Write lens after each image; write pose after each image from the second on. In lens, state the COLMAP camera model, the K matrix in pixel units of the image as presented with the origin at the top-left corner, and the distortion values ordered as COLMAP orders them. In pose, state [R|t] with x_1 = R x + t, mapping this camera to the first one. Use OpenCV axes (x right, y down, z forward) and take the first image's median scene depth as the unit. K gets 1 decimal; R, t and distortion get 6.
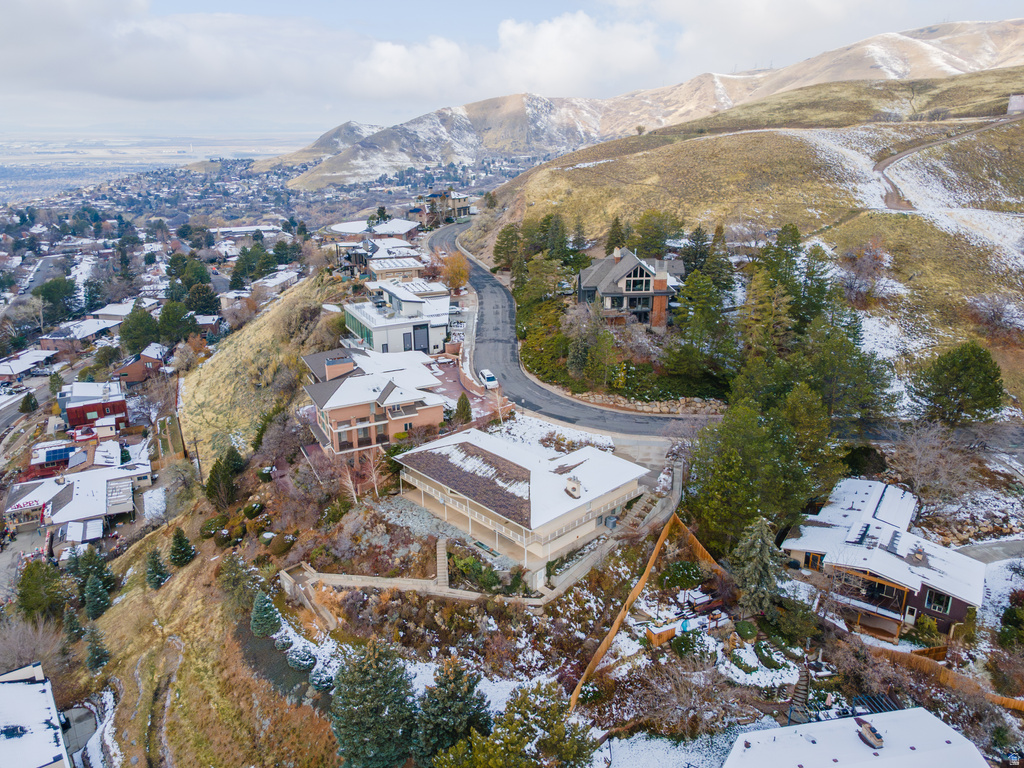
lens RADIAL K [[749.7, 0, 506.5], [0, 749.7, 384.0], [0, 0, 1]] dist [0.020051, 0.041981]
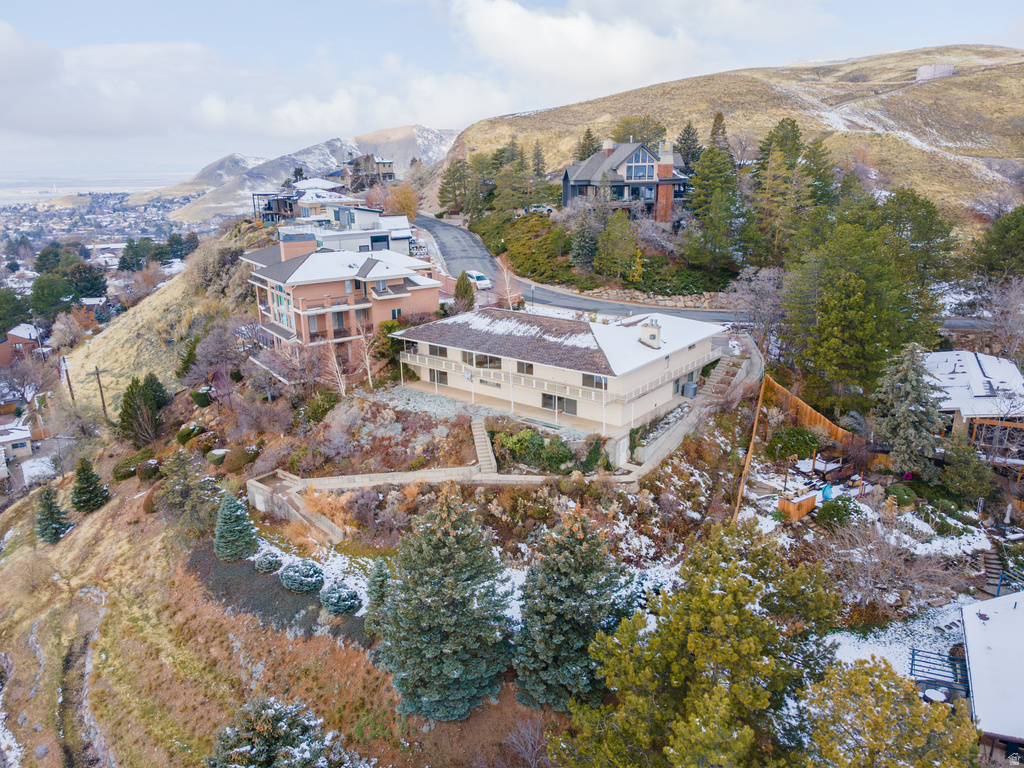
lens RADIAL K [[749.7, 0, 506.5], [0, 749.7, 384.0], [0, 0, 1]] dist [0.020051, 0.041981]
pose [[0.989594, -0.050155, 0.134866, -0.149233], [0.056781, 0.997339, -0.045735, 0.201565], [-0.132214, 0.052917, 0.989808, 0.262774]]
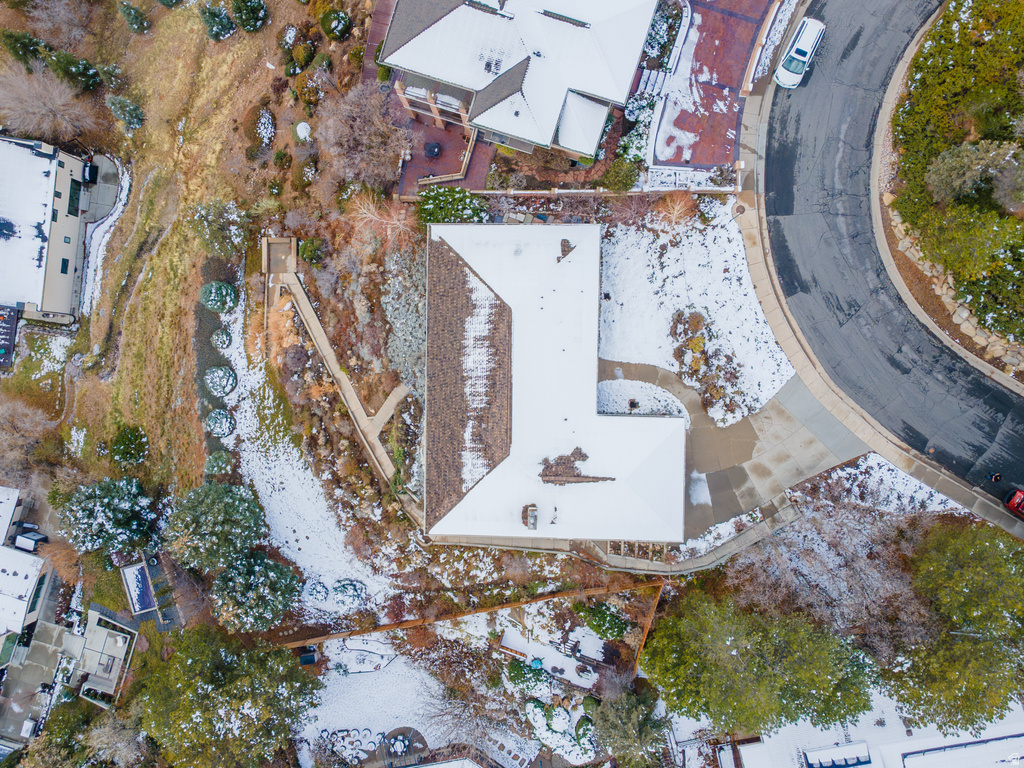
lens RADIAL K [[825.4, 0, 512.6], [0, 825.4, 387.1], [0, 0, 1]] dist [0.045522, 0.002199]
pose [[0.715365, 0.698751, 0.000138, -0.008044], [-0.212596, 0.217463, 0.952635, -0.584611], [0.665625, -0.681510, 0.304117, 0.794754]]
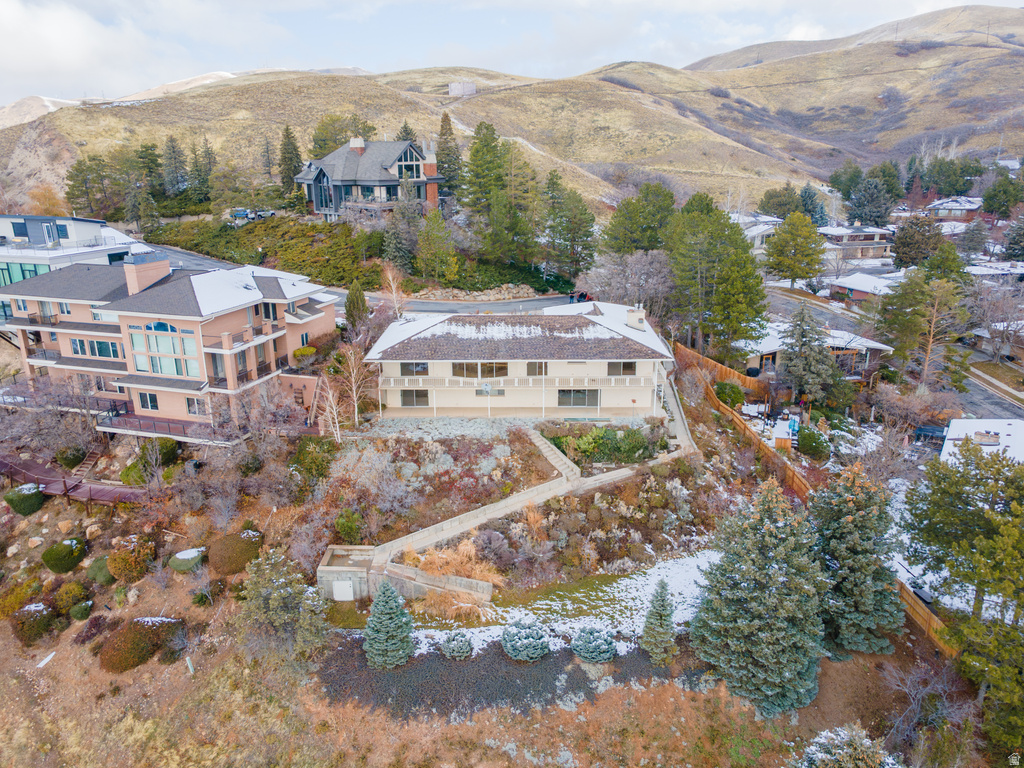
lens RADIAL K [[745.9, 0, 495.4], [0, 745.9, 386.0], [0, 0, 1]] dist [0.028528, 0.071397]
pose [[0.710871, -0.212194, 0.670549, -0.538247], [0.243958, 0.968603, 0.047885, 0.124425], [-0.659657, 0.129546, 0.740318, 0.490747]]
